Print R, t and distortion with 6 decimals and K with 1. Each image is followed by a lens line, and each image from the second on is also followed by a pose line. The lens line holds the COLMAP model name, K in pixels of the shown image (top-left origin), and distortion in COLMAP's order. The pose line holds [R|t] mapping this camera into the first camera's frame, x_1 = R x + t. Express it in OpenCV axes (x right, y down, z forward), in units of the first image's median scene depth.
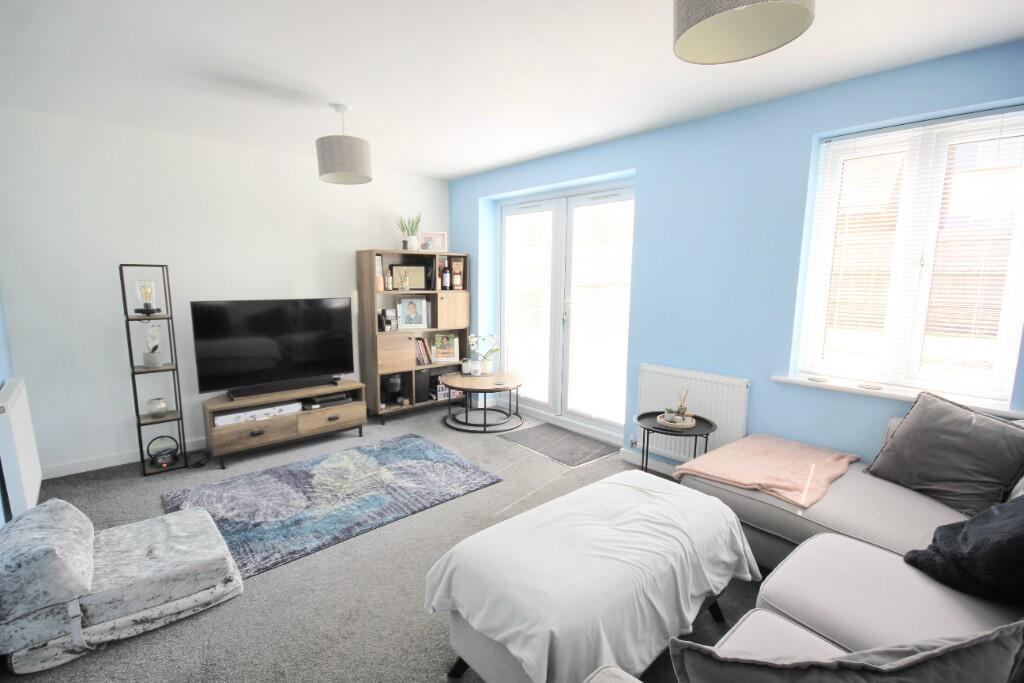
lens RADIAL K [[468.9, 0, 516.3], [0, 468.9, 341.5], [0, 0, 1]] dist [-0.003125, -0.002917]
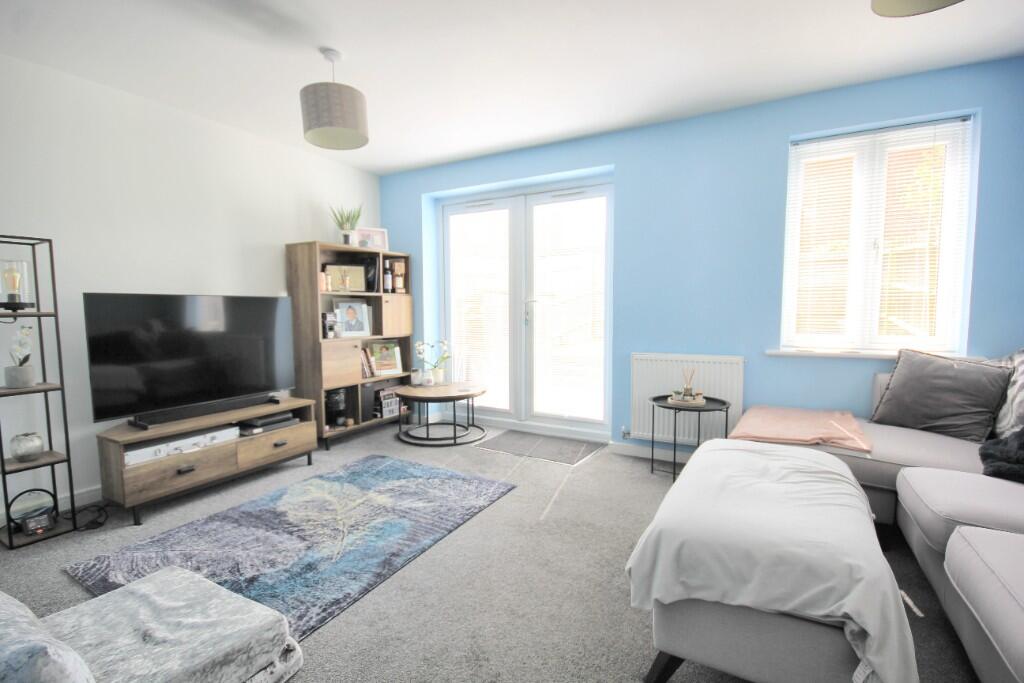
lens RADIAL K [[468.9, 0, 514.8], [0, 468.9, 342.3], [0, 0, 1]] dist [-0.003125, -0.002917]
pose [[0.947832, -0.037277, 0.316585, -0.299258], [0.057376, 0.996869, -0.054399, 0.066392], [-0.313566, 0.069726, 0.947003, 0.121670]]
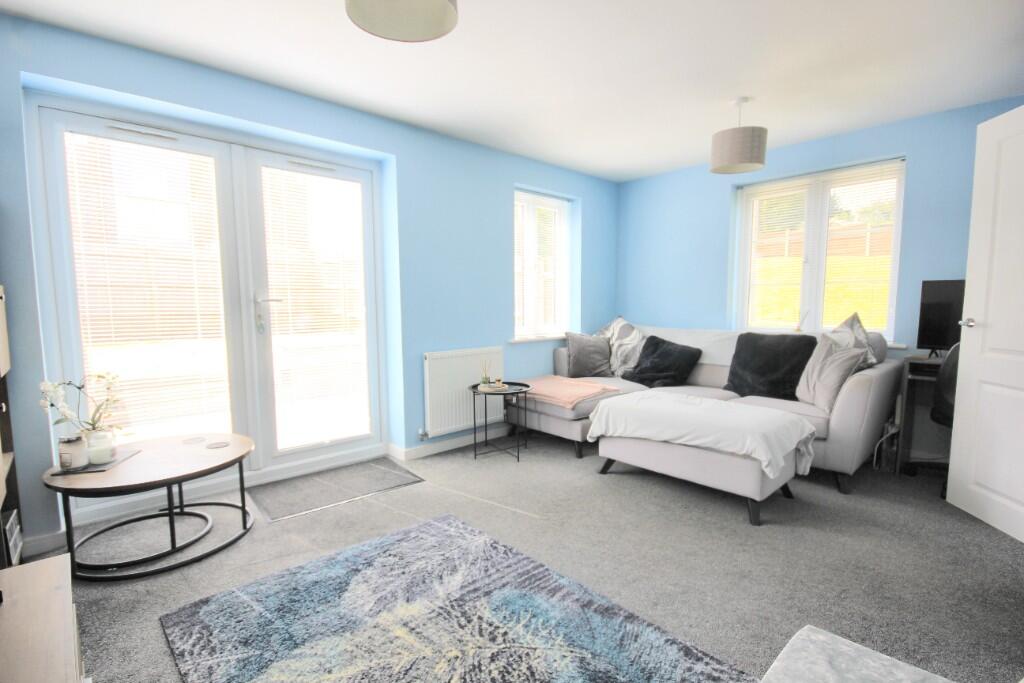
lens RADIAL K [[468.9, 0, 513.0], [0, 468.9, 343.6], [0, 0, 1]] dist [-0.003125, -0.002917]
pose [[-0.004715, -0.095348, 0.995433, -0.759676], [0.139295, 0.985676, 0.095074, -0.045176], [-0.990240, 0.139107, 0.008635, 0.821057]]
